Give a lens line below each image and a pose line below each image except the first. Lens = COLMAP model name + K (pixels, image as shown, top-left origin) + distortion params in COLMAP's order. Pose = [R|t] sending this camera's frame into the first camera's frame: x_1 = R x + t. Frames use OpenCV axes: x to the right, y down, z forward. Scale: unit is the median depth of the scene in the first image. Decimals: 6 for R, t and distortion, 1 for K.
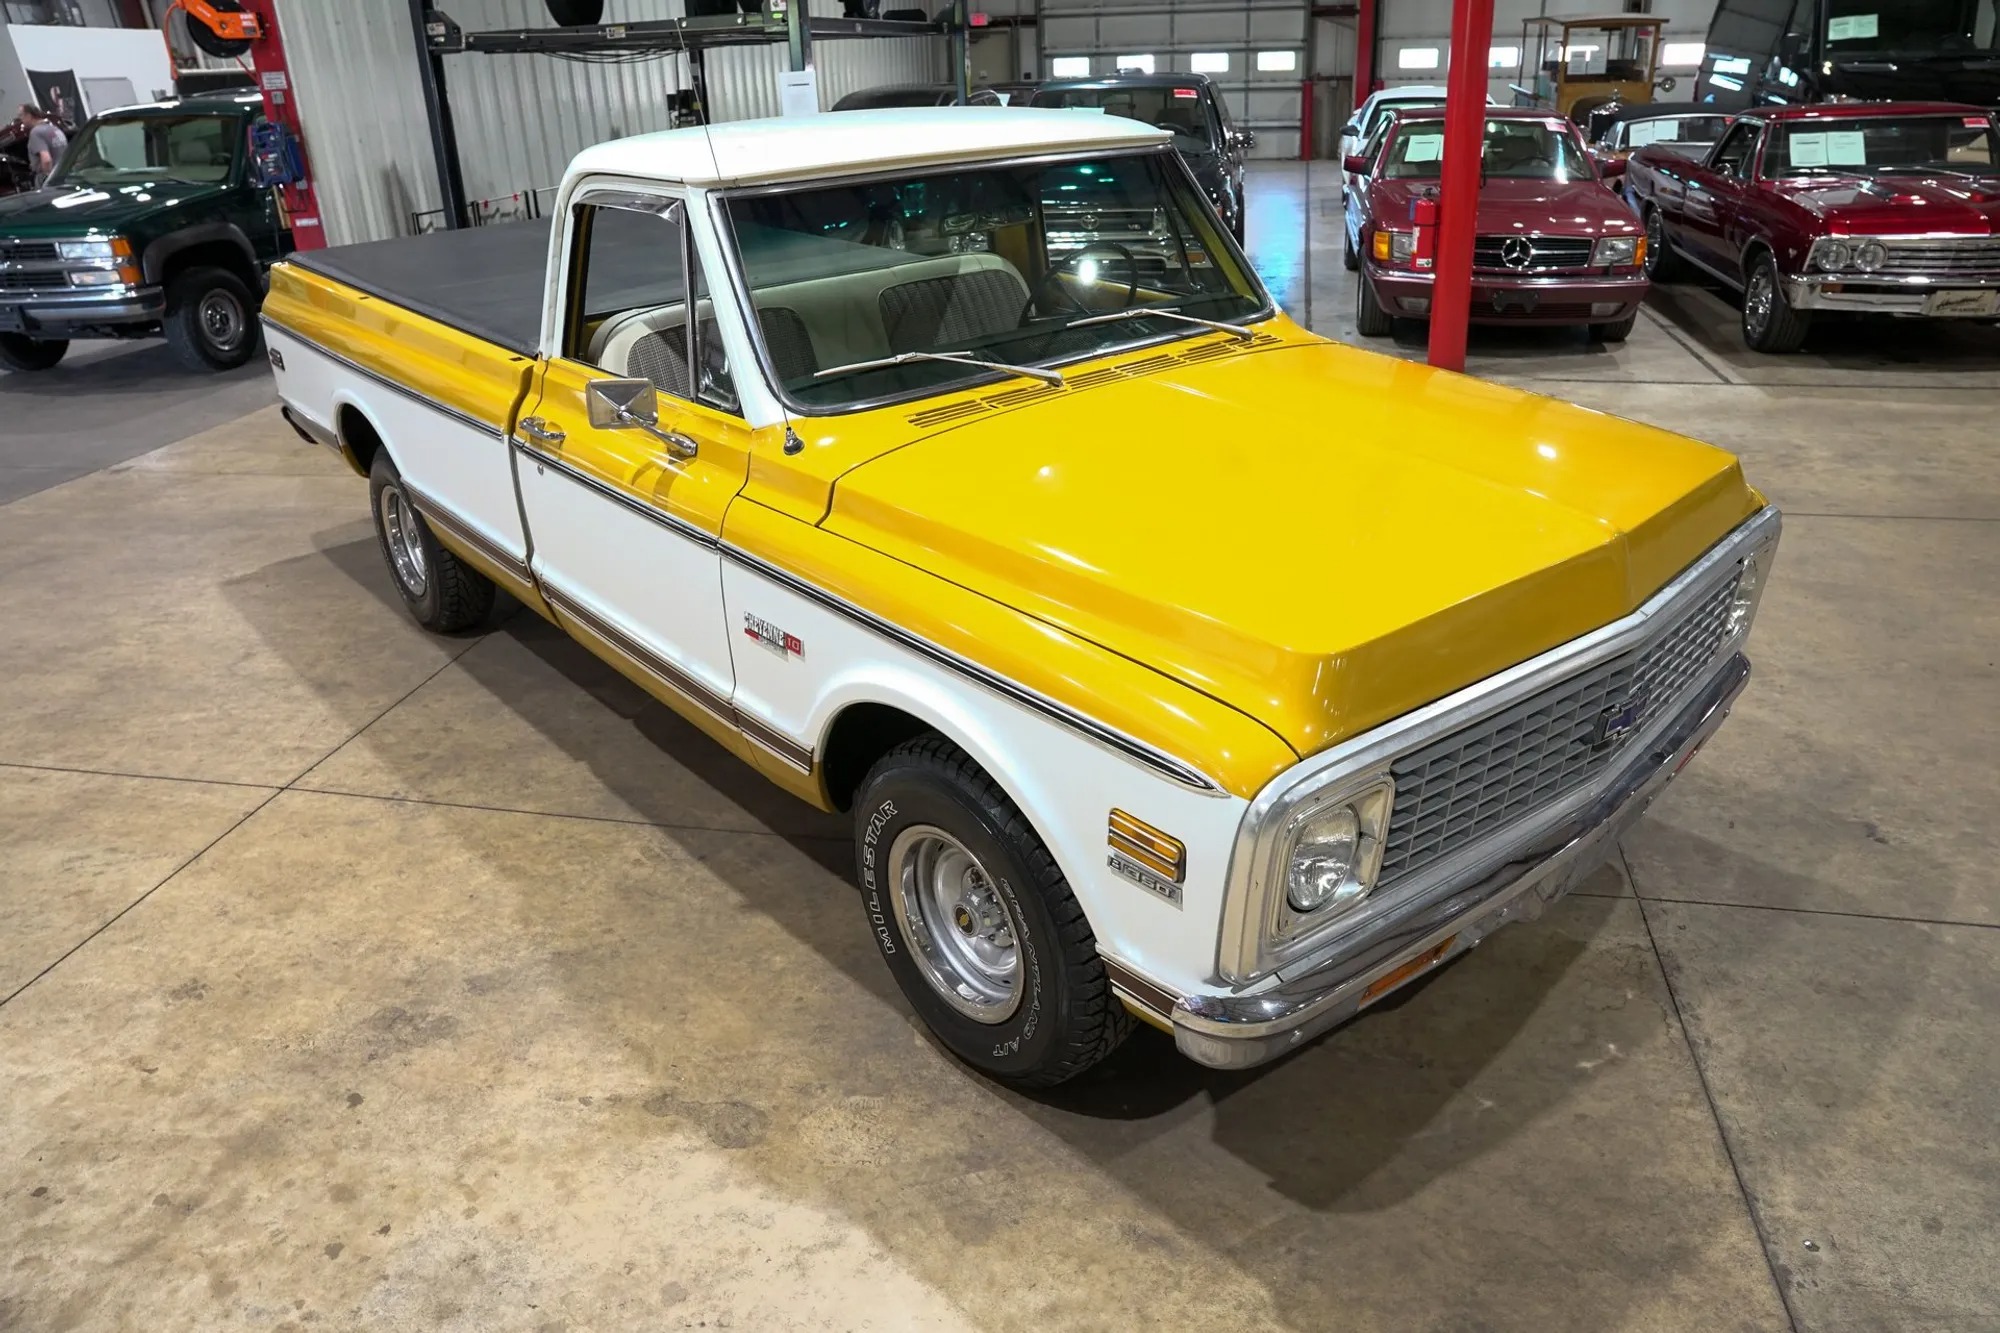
lens RADIAL K [[1366.1, 0, 1006.4], [0, 1366.1, 661.9], [0, 0, 1]] dist [-0.138239, 0.107374]
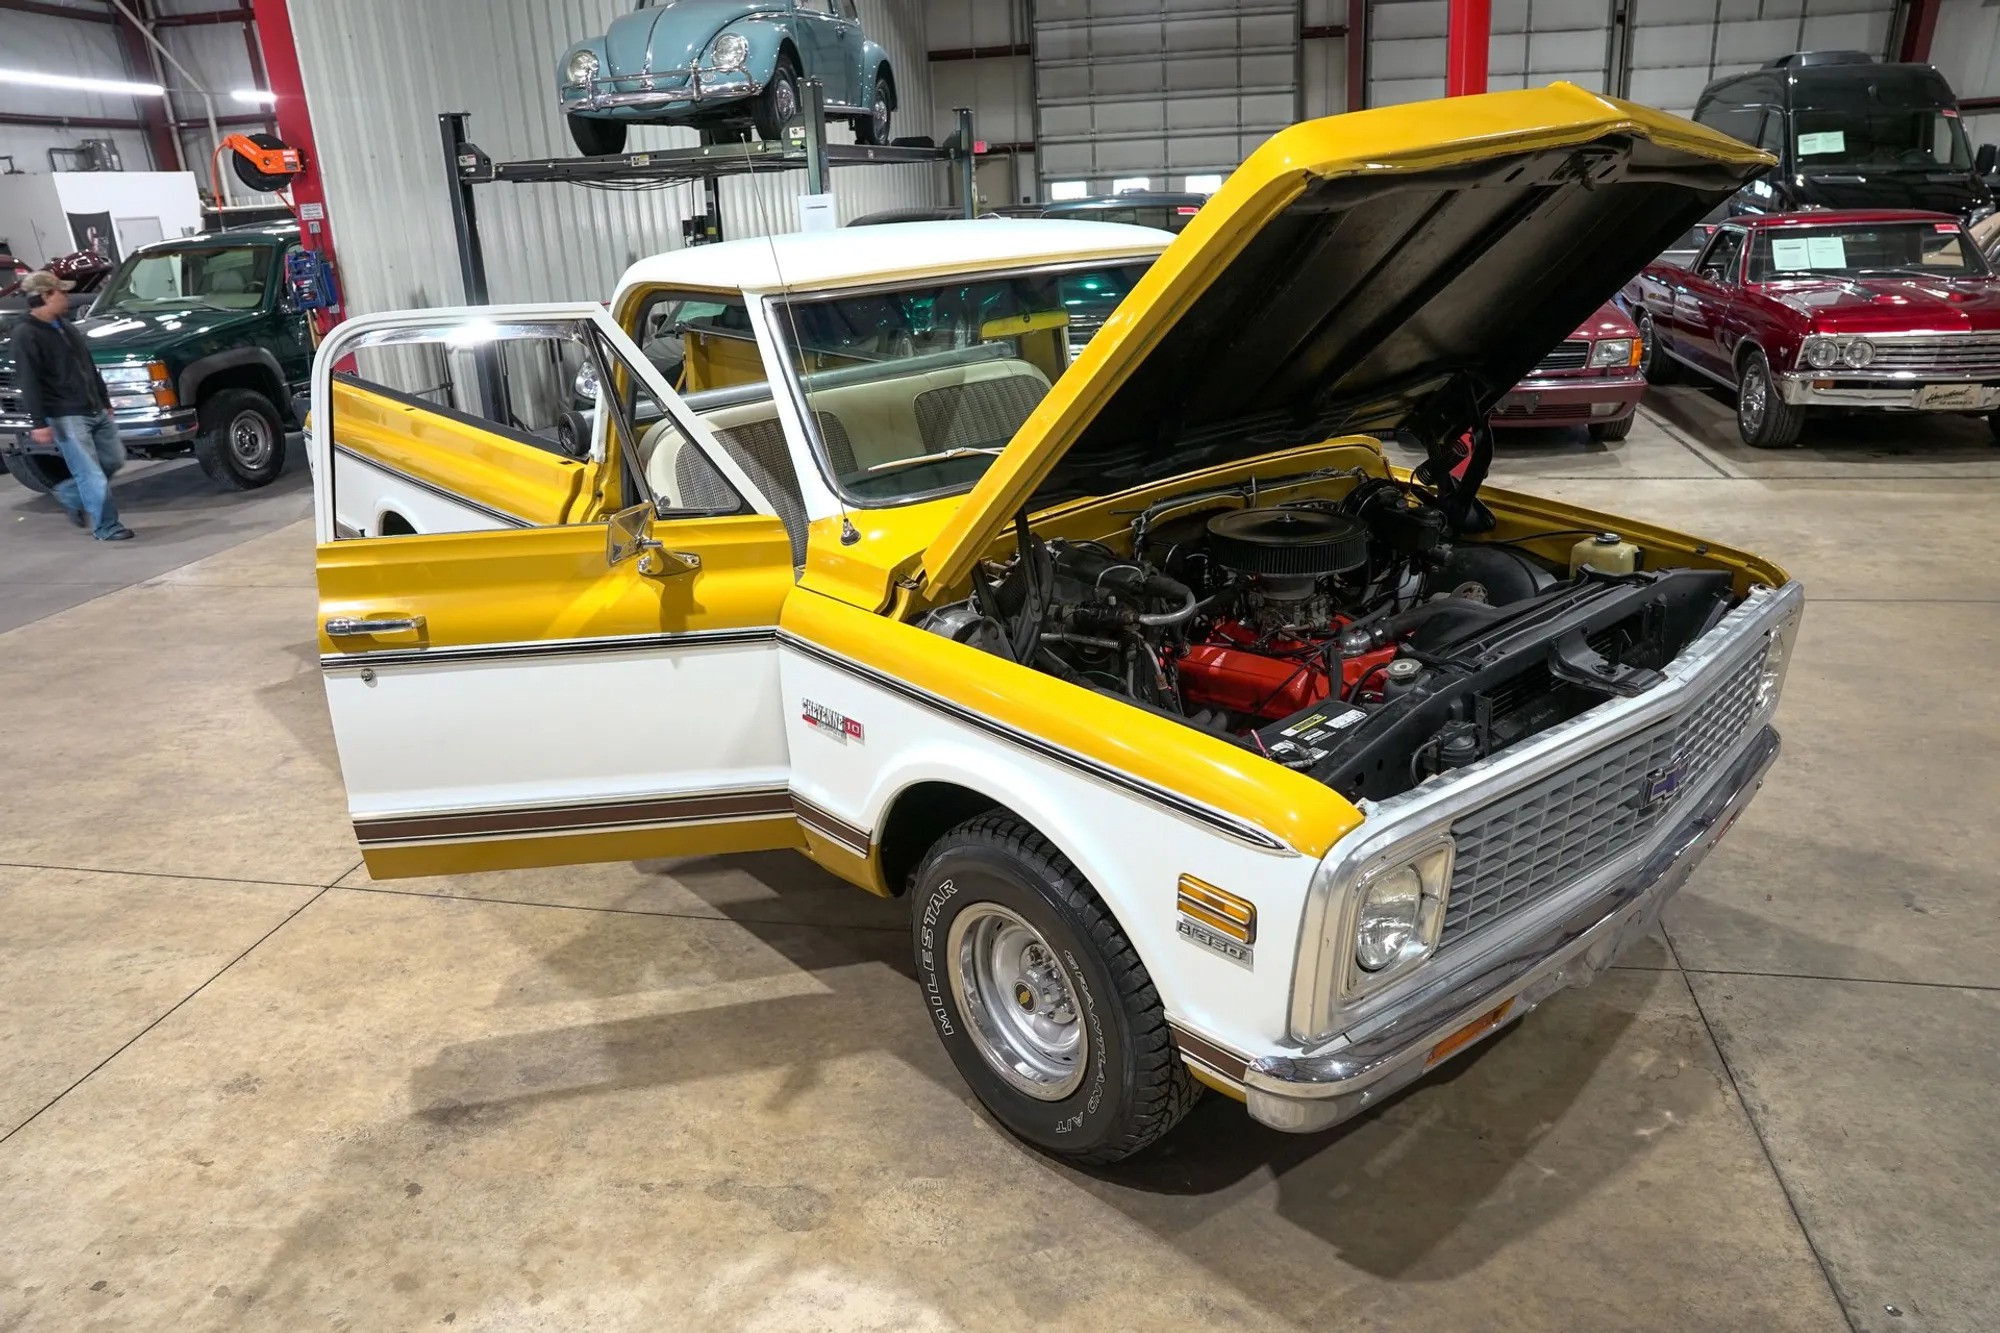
lens RADIAL K [[1366.1, 0, 1005.3], [0, 1366.1, 659.8], [0, 0, 1]] dist [-0.138239, 0.107374]
pose [[0.999885, -0.015113, -0.001215, -0.034761], [0.014953, 0.996195, -0.085860, 0.022262], [0.002508, 0.085832, 0.996306, -0.022645]]
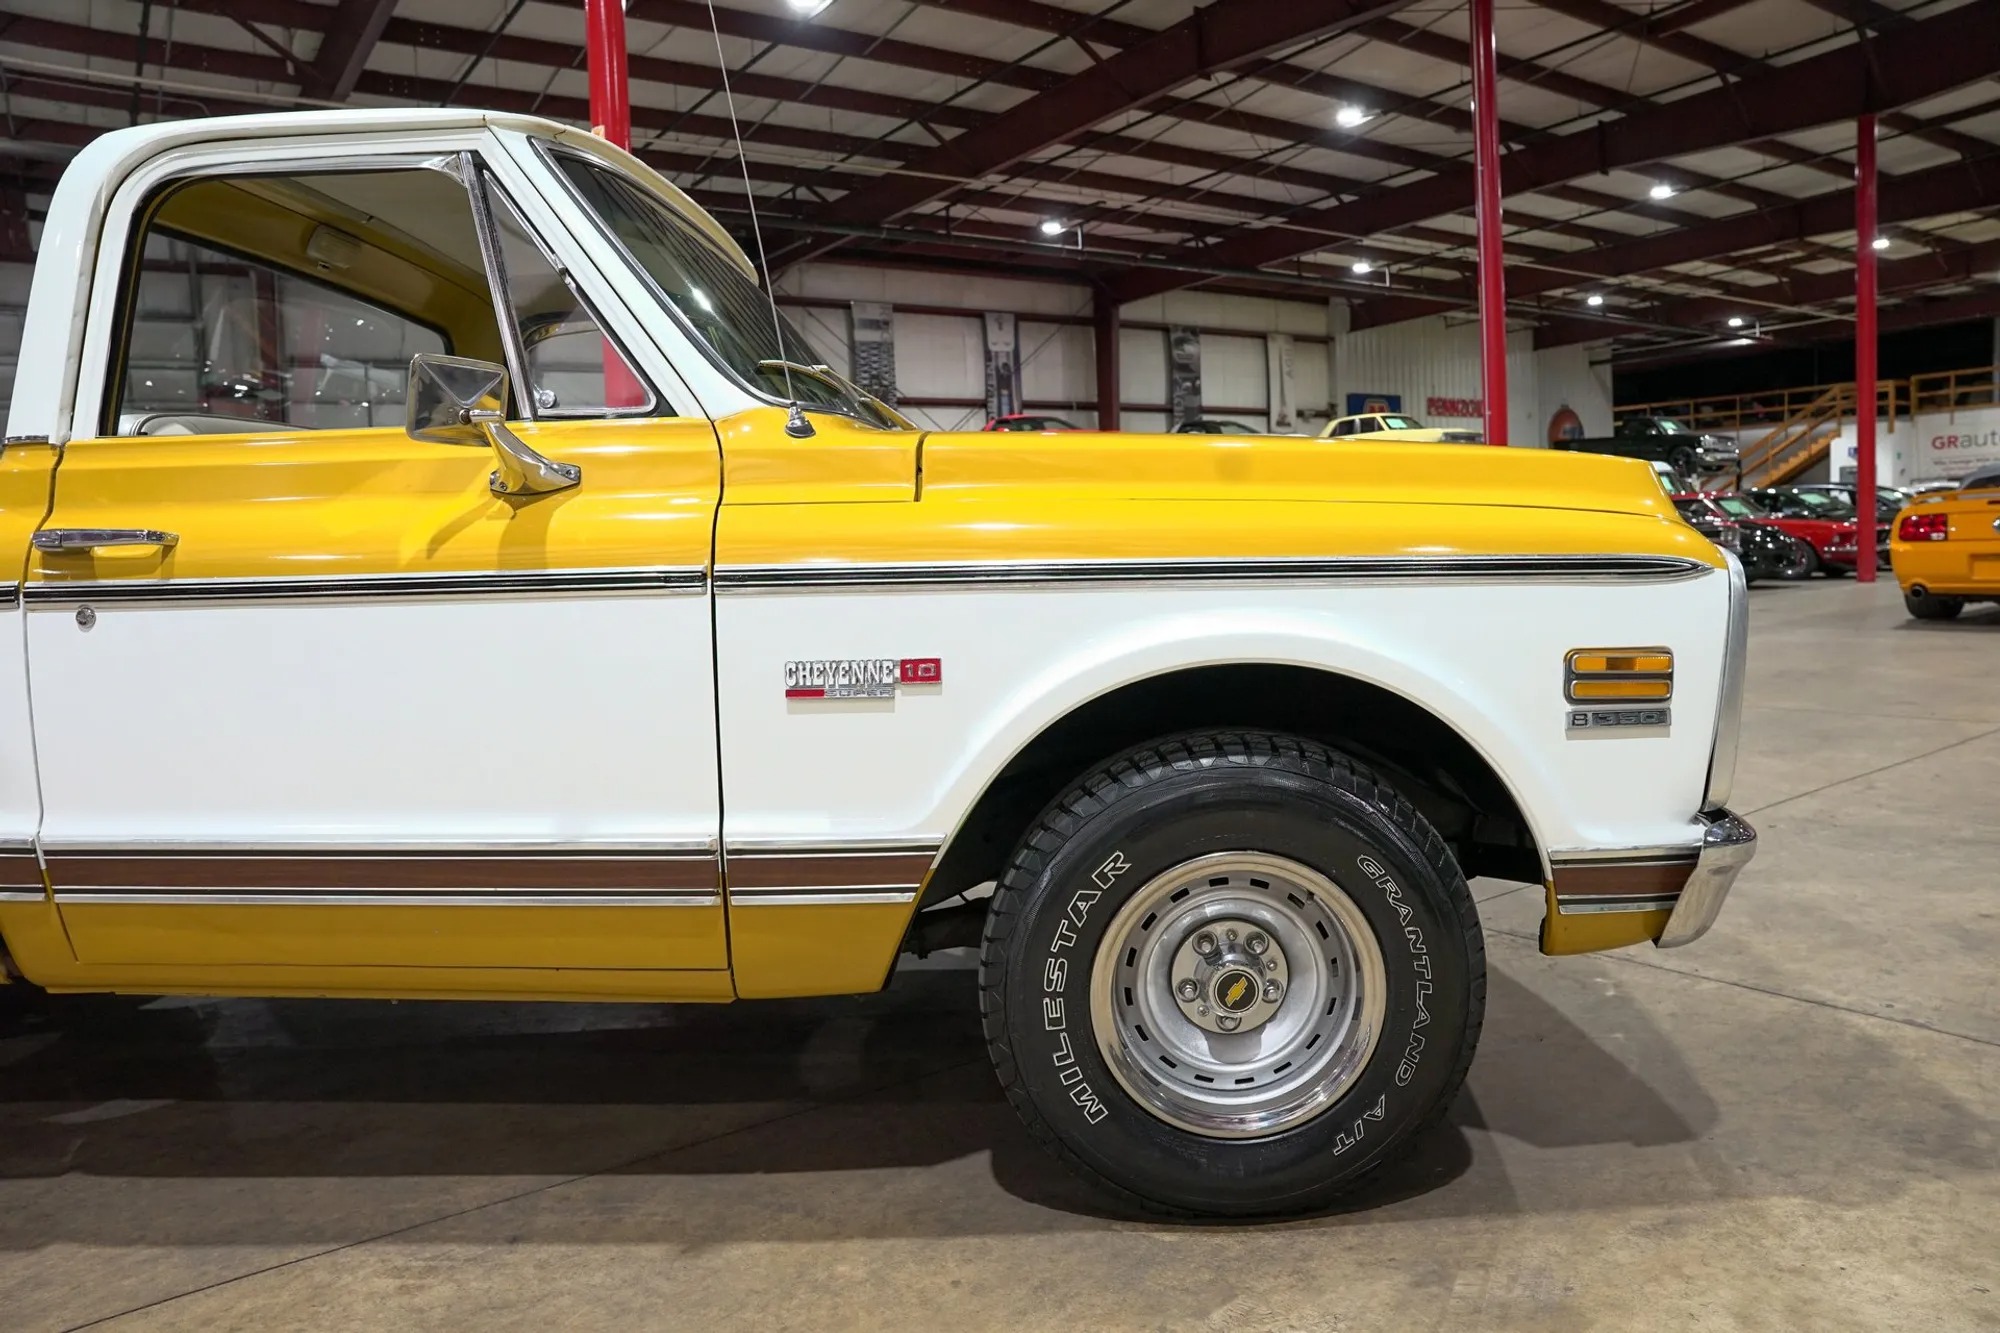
lens RADIAL K [[1366.1, 0, 1002.9], [0, 1366.1, 671.3], [0, 0, 1]] dist [-0.138239, 0.107374]
pose [[0.684763, -0.062495, 0.726081, -0.537819], [0.322819, 0.919247, -0.225327, 0.132495], [-0.653367, 0.388688, 0.649641, 0.466988]]
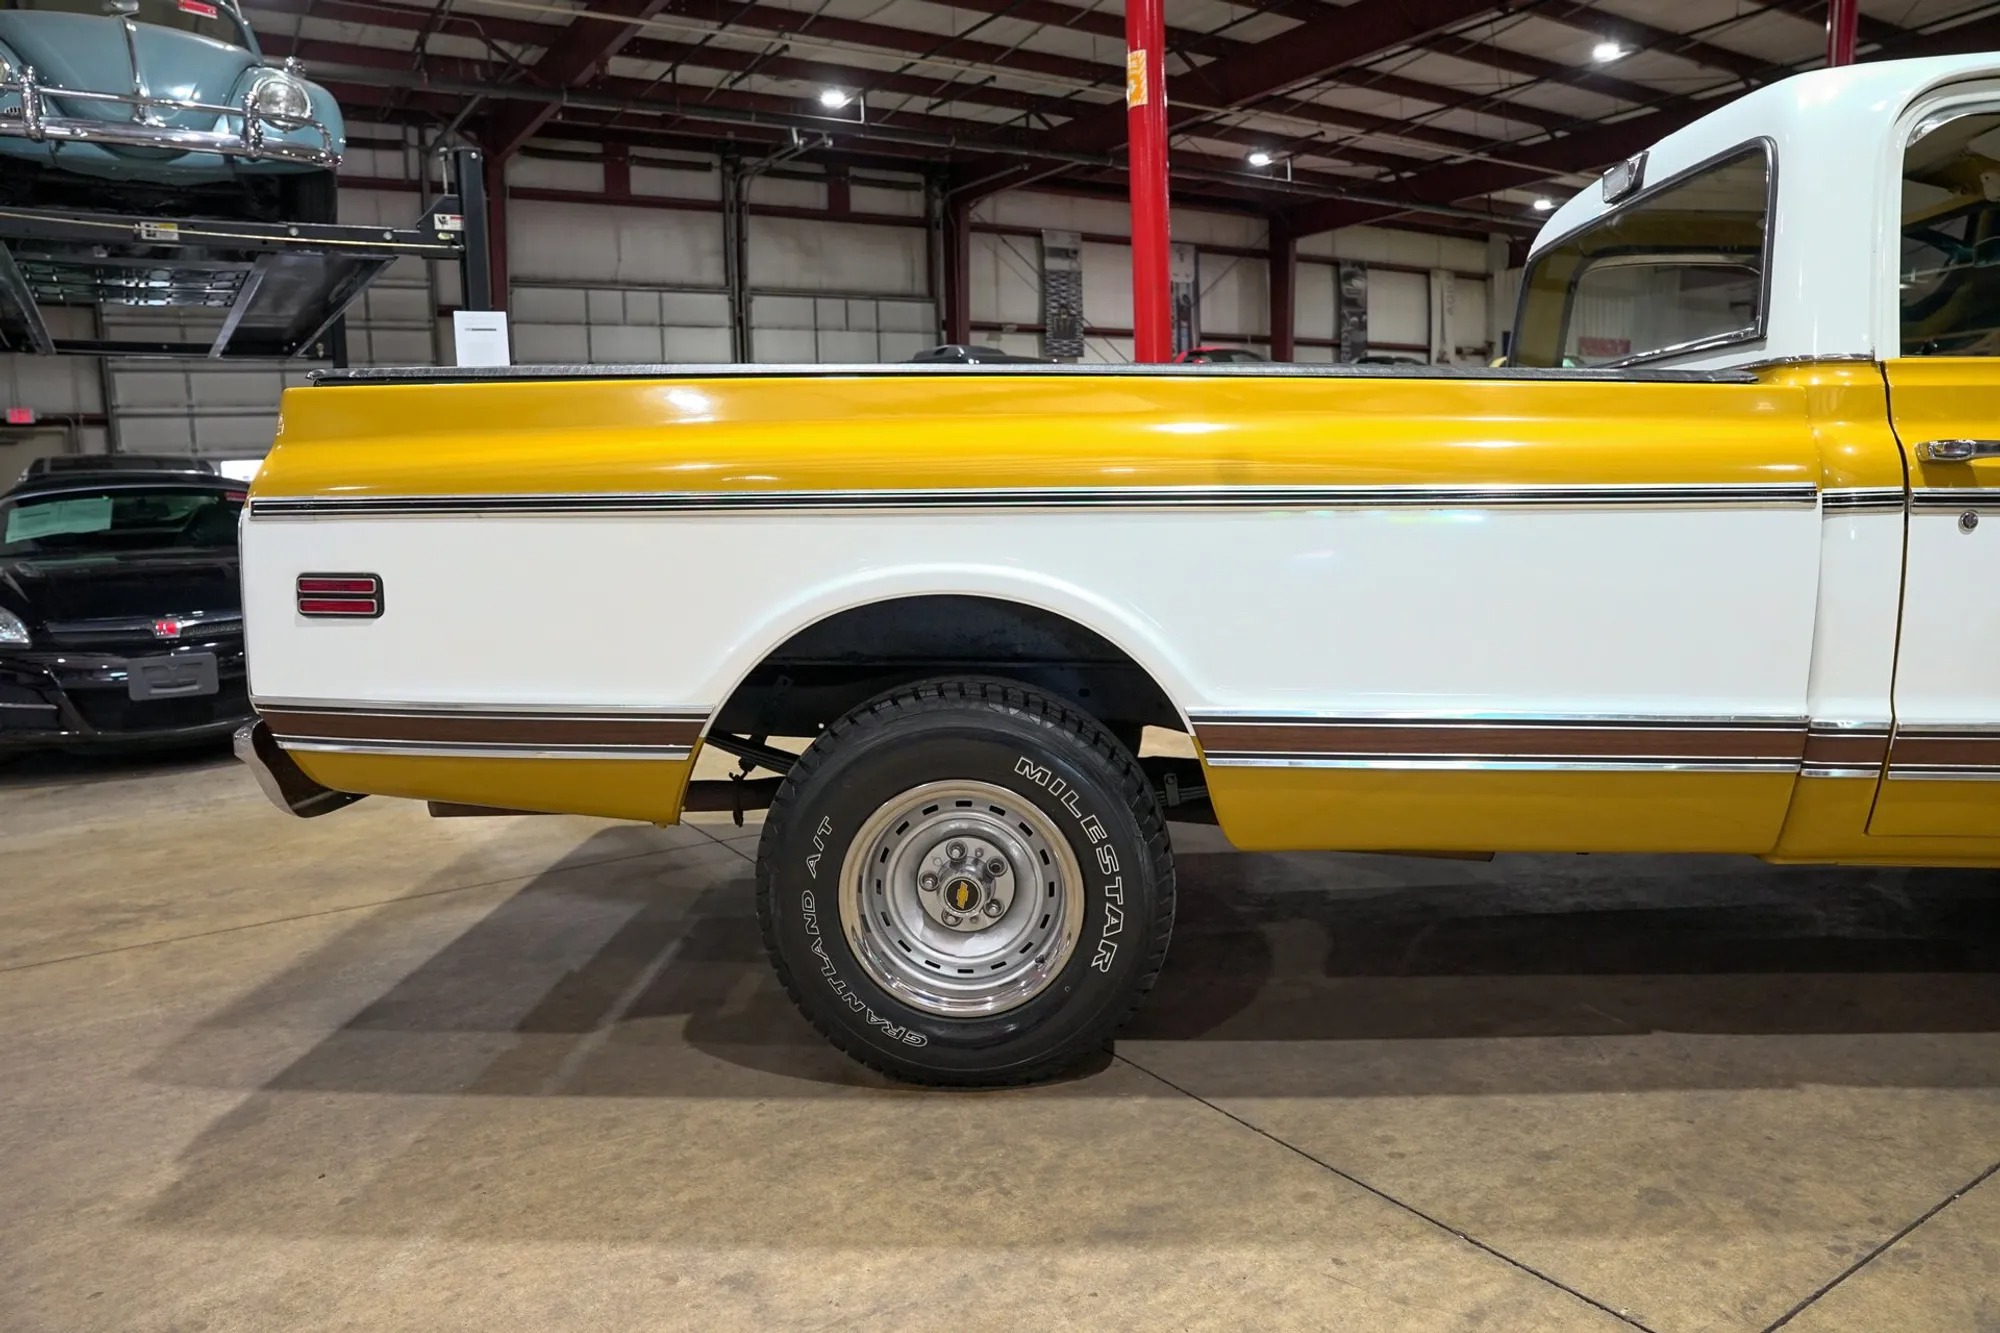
lens RADIAL K [[1366.1, 0, 1010.9], [0, 1366.1, 663.8], [0, 0, 1]] dist [-0.138239, 0.107374]
pose [[0.704946, -0.081318, 0.704584, -1.205051], [0.300564, 0.934047, -0.192918, -0.112674], [-0.642427, 0.347770, 0.682894, 1.008185]]
